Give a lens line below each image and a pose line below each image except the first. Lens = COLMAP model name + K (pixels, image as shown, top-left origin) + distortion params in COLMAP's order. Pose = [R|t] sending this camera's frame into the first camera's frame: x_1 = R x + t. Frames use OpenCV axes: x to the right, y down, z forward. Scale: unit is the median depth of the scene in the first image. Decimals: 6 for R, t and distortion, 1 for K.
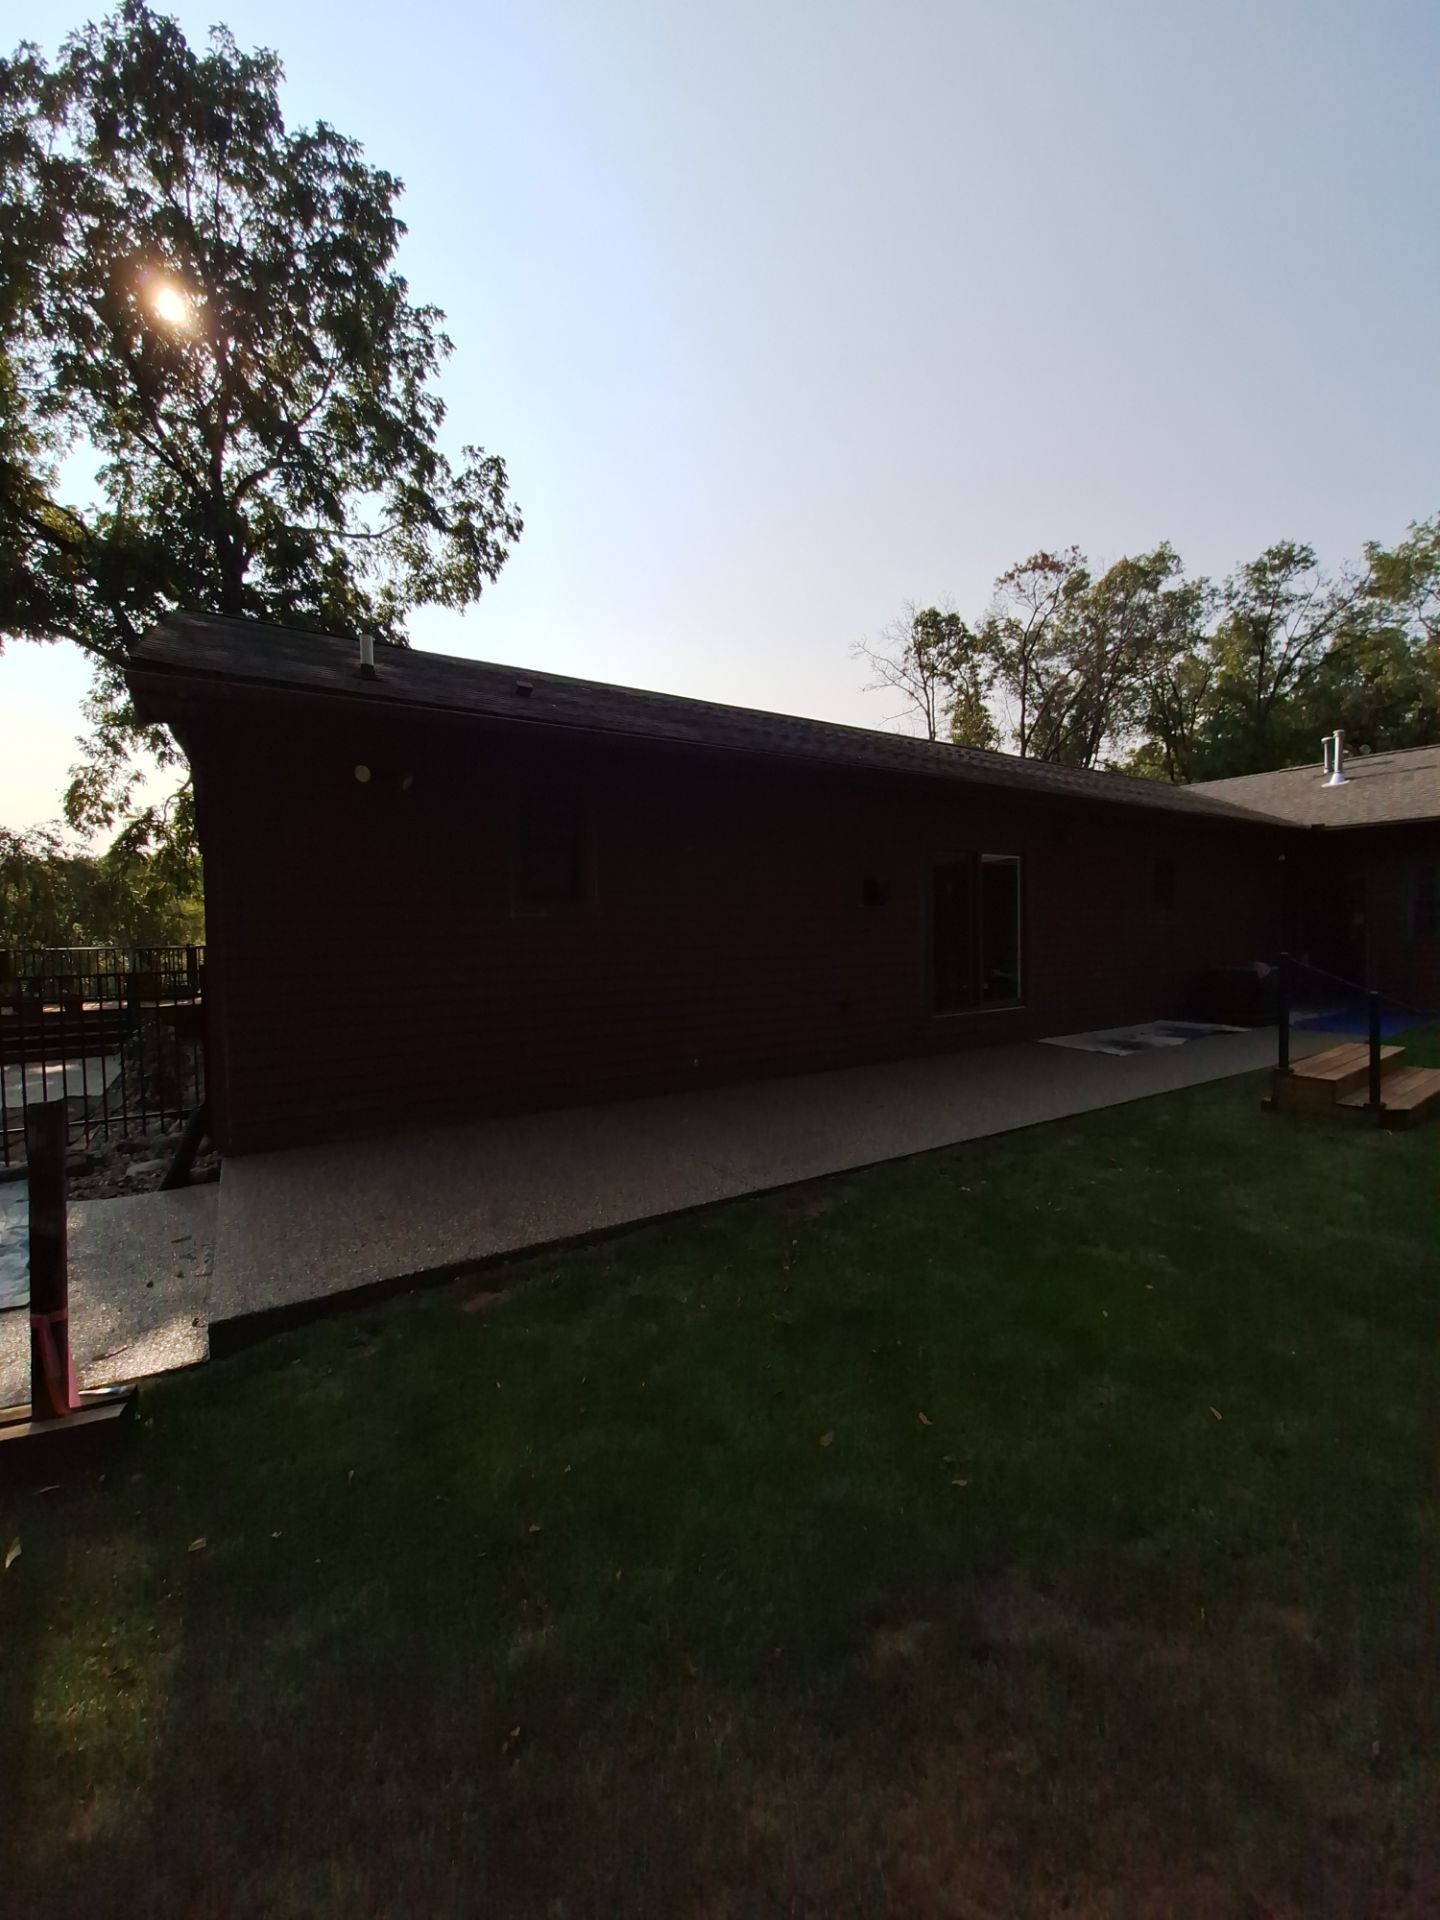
lens RADIAL K [[784.6, 0, 721.3], [0, 784.6, 954.0], [0, 0, 1]] dist [-0.002245, -0.000104]
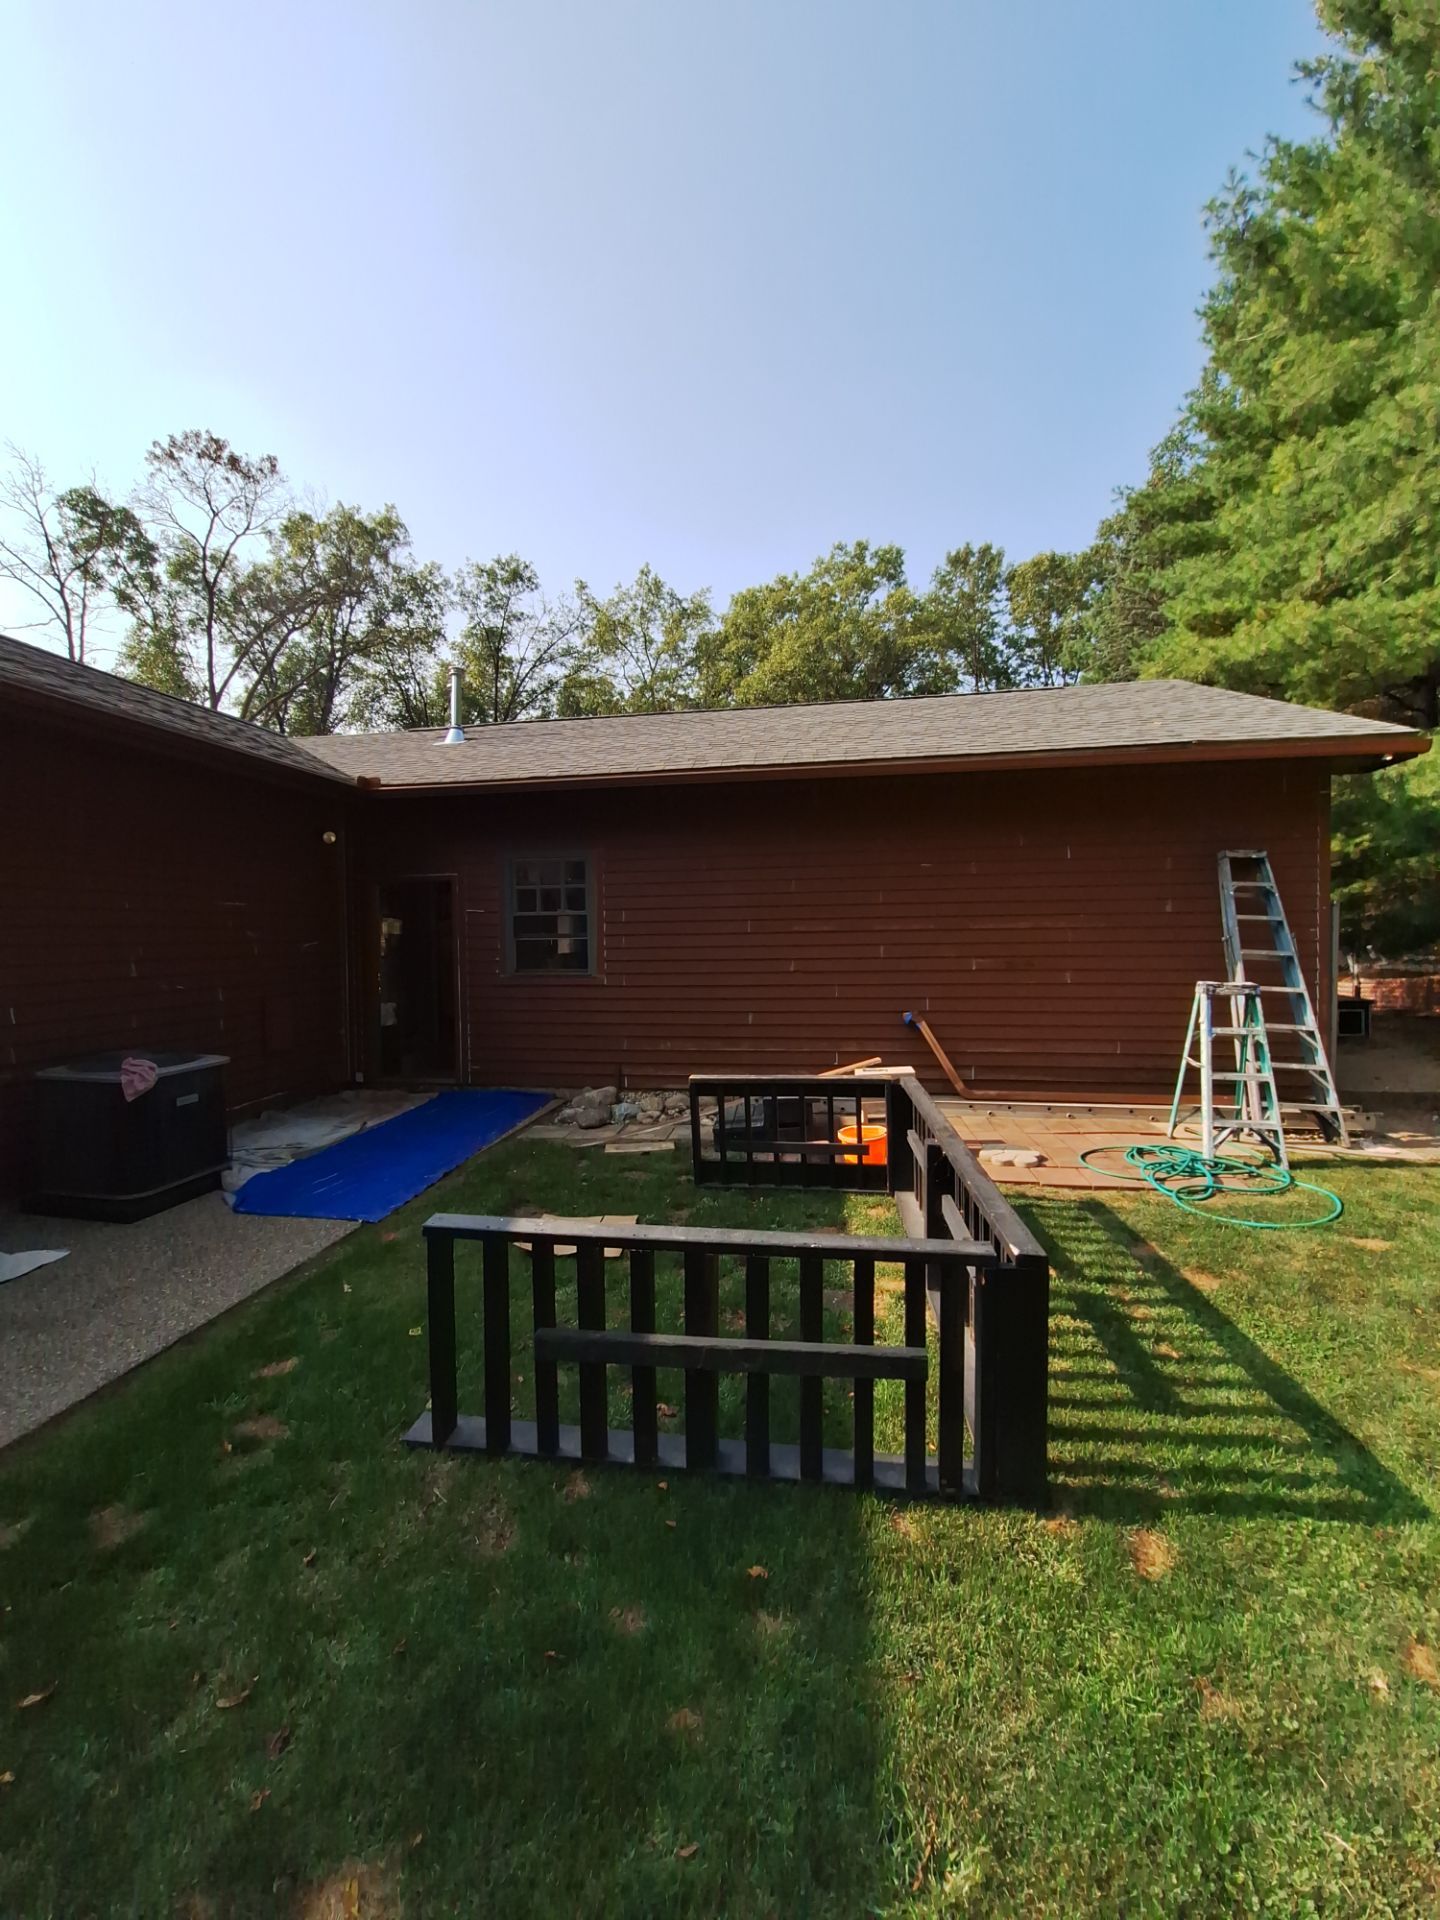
lens RADIAL K [[784.6, 0, 719.0], [0, 784.6, 963.5], [0, 0, 1]] dist [-0.002245, -0.000104]
pose [[0.688011, -0.006452, 0.725671, 0.178764], [0.013444, 0.999902, -0.003856, -0.006424], [-0.725575, 0.012409, 0.688031, 0.138473]]
